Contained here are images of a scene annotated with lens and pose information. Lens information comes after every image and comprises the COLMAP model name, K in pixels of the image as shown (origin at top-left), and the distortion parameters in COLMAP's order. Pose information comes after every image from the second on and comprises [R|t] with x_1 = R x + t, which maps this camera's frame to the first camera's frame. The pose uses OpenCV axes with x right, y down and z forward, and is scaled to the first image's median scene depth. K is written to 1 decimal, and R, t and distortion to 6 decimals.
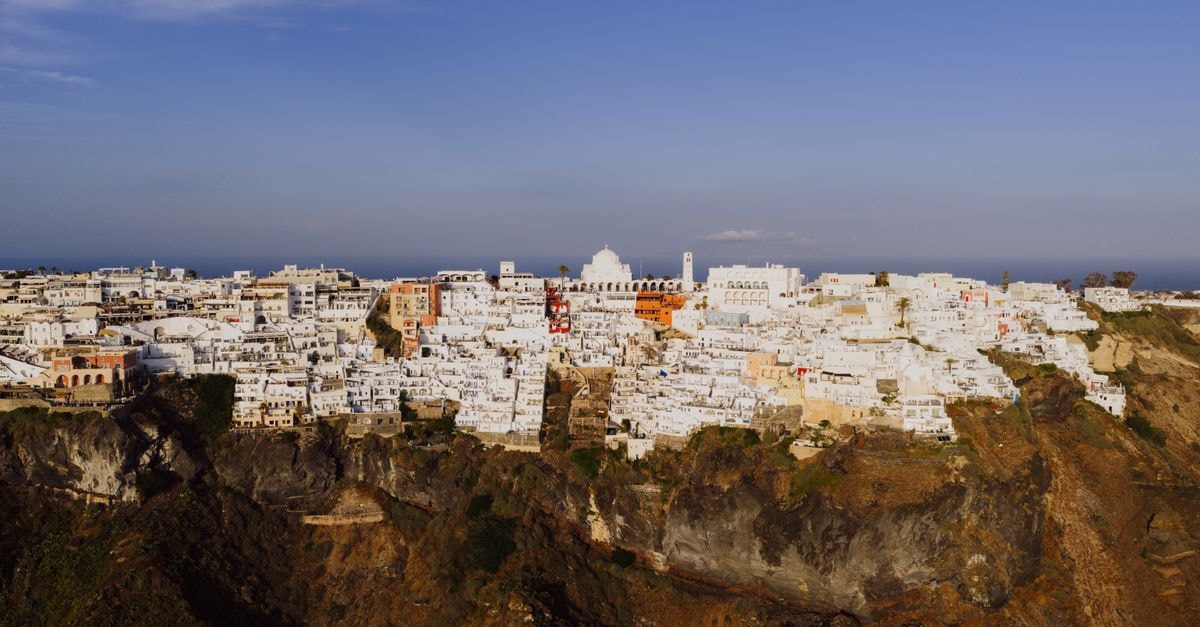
lens RADIAL K [[985.8, 0, 598.0], [0, 985.8, 309.6], [0, 0, 1]] dist [0.001703, -0.008735]
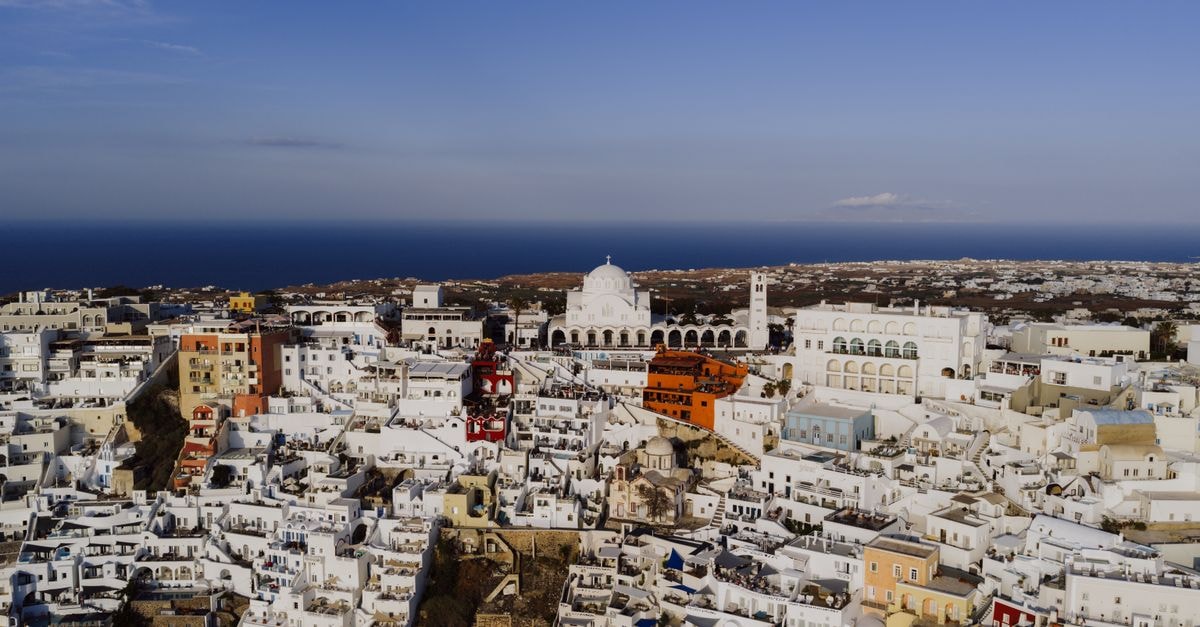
lens RADIAL K [[985.8, 0, 603.3], [0, 985.8, 318.6], [0, 0, 1]] dist [0.001703, -0.008735]
pose [[0.992350, 0.016895, -0.122298, 0.080133], [-0.011049, 0.998771, 0.048324, -0.063339], [0.122964, -0.046603, 0.991316, 0.512735]]
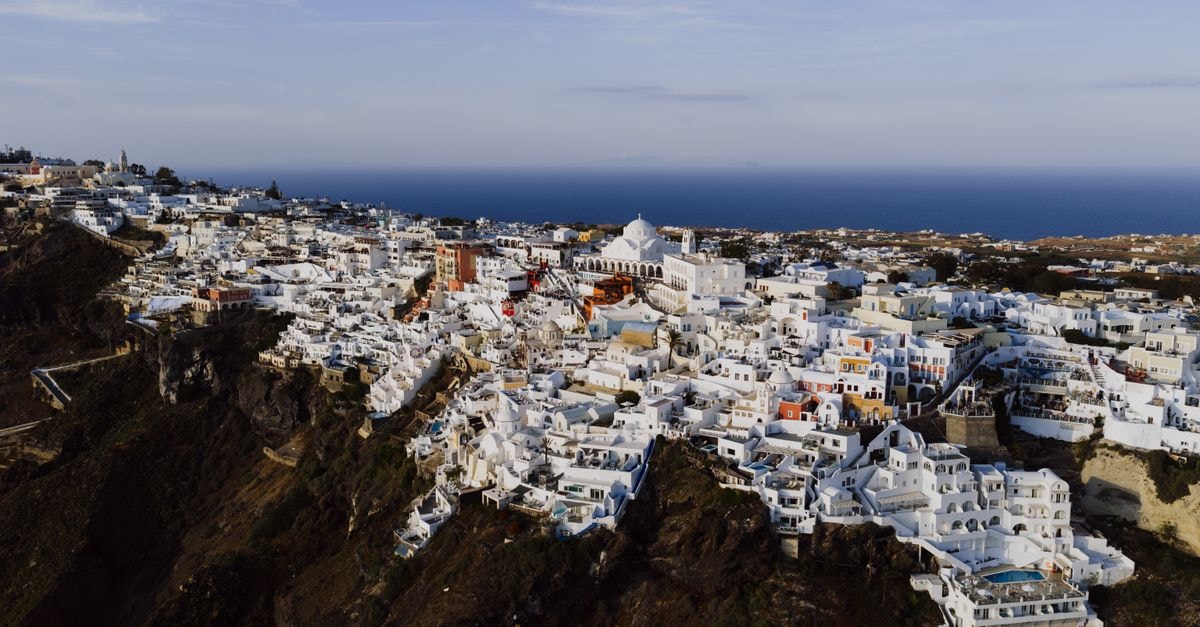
lens RADIAL K [[985.8, 0, 604.0], [0, 985.8, 312.8], [0, 0, 1]] dist [0.001703, -0.008735]
pose [[0.594685, 0.125707, -0.794070, 0.718466], [-0.047992, 0.991489, 0.121018, -0.090496], [0.802525, -0.033859, 0.595657, 0.537766]]
